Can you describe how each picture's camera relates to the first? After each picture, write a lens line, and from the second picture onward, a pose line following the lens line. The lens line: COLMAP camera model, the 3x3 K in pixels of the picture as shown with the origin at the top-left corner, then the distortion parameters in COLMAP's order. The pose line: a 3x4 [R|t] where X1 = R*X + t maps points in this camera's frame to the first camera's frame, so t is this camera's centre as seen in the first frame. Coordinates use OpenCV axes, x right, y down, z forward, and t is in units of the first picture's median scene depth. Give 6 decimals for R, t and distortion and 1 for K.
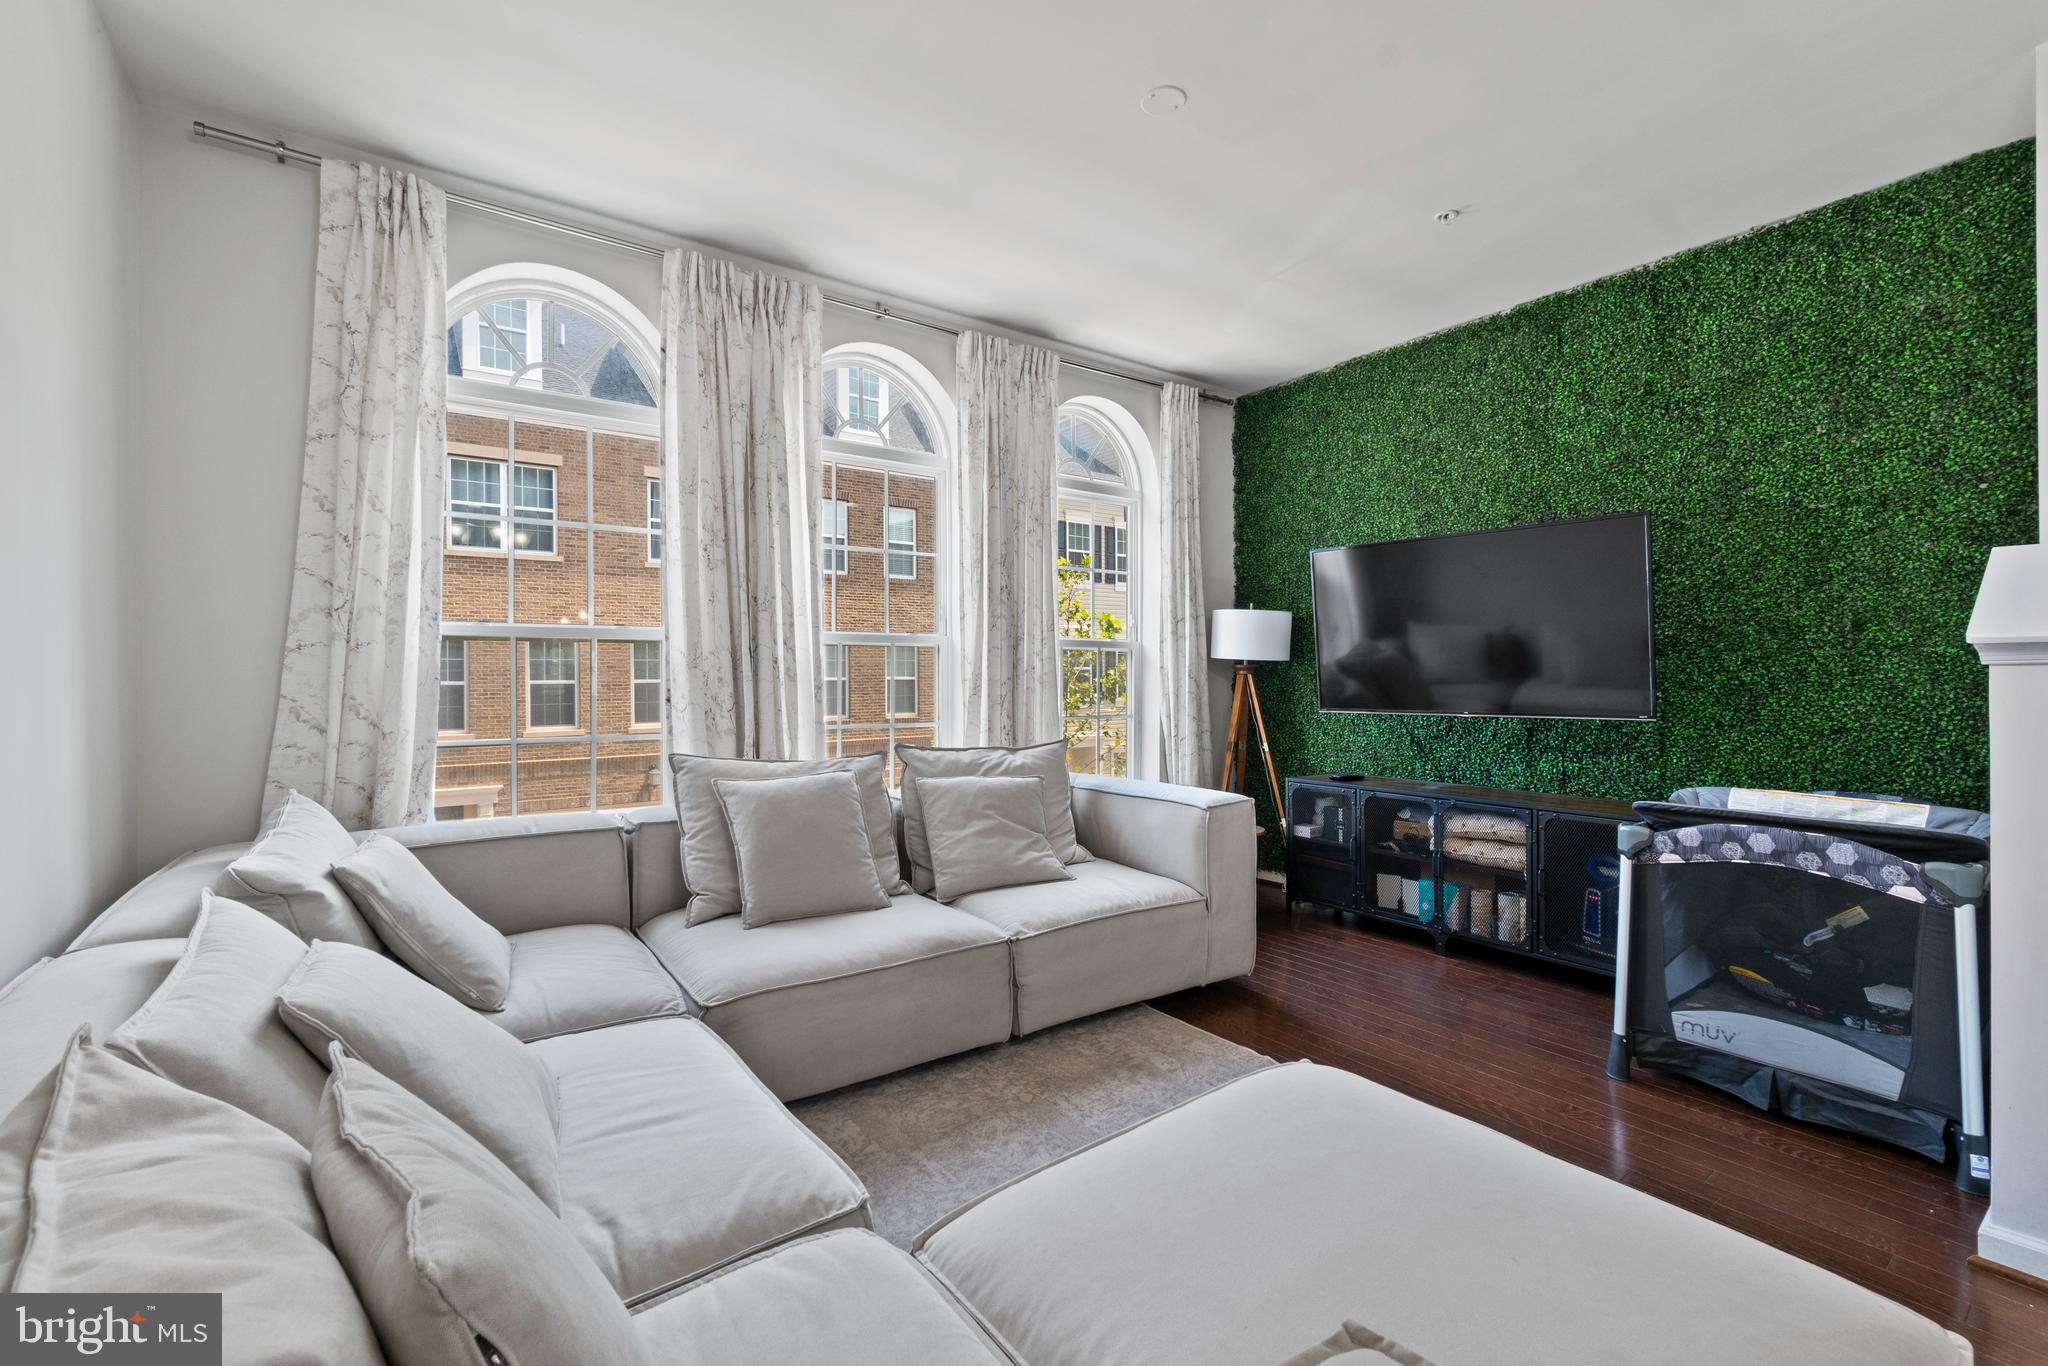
lens RADIAL K [[882.7, 0, 1014.1], [0, 882.7, 677.6], [0, 0, 1]] dist [-0.007595, 0.000919]
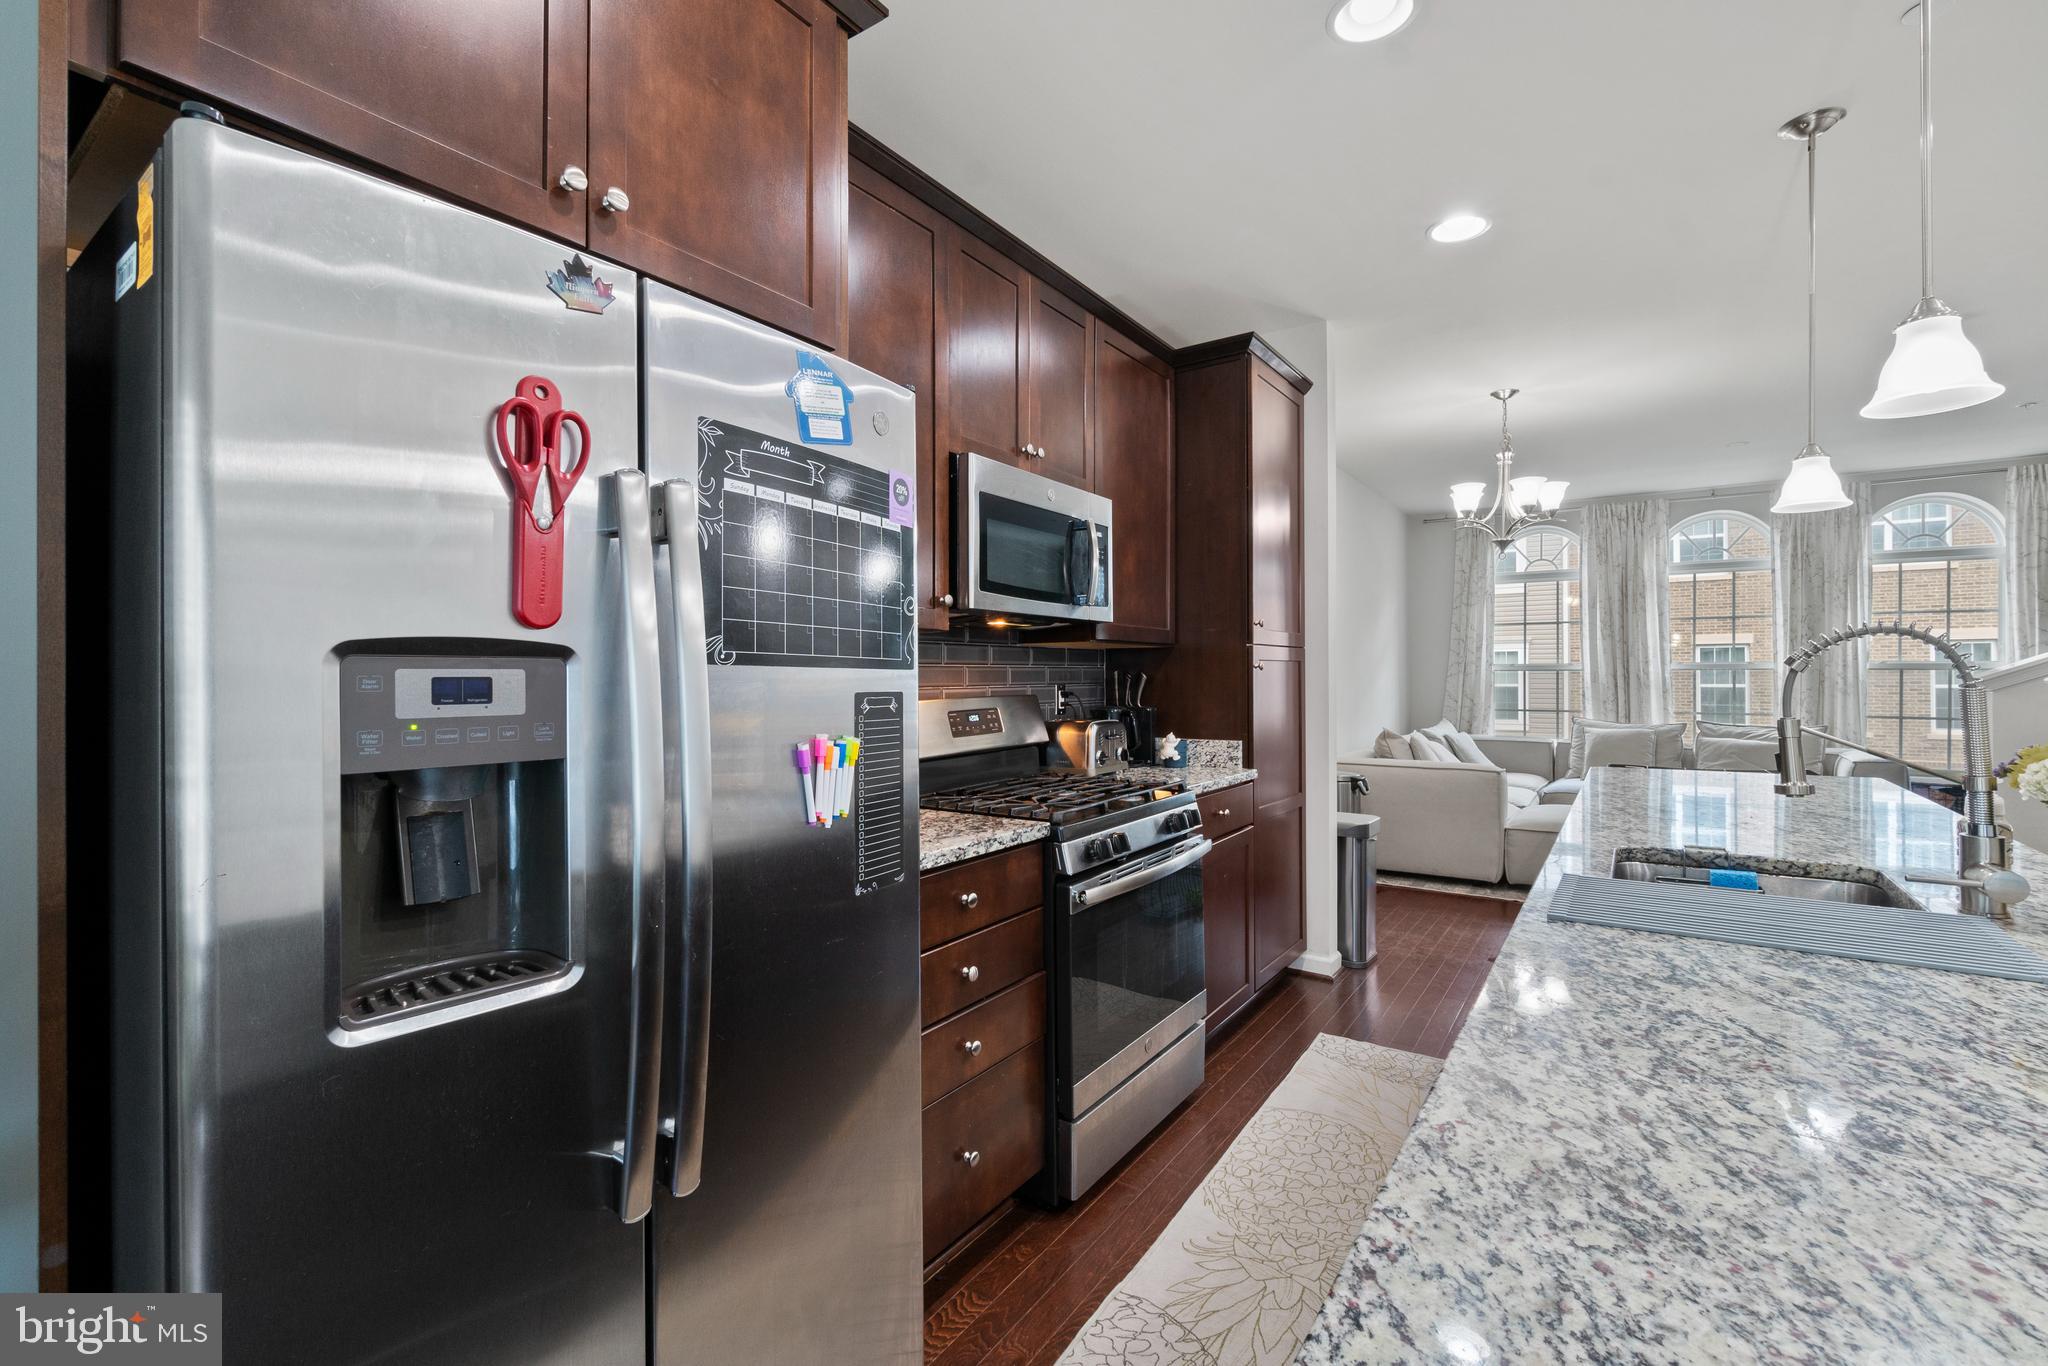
lens RADIAL K [[882.7, 0, 1025.2], [0, 882.7, 674.5], [0, 0, 1]] dist [-0.007595, 0.000919]
pose [[0.334732, 0.005310, -0.942298, 1.333283], [-0.002987, 0.999985, 0.004574, -0.037329], [0.942309, 0.001284, 0.334743, -1.204643]]
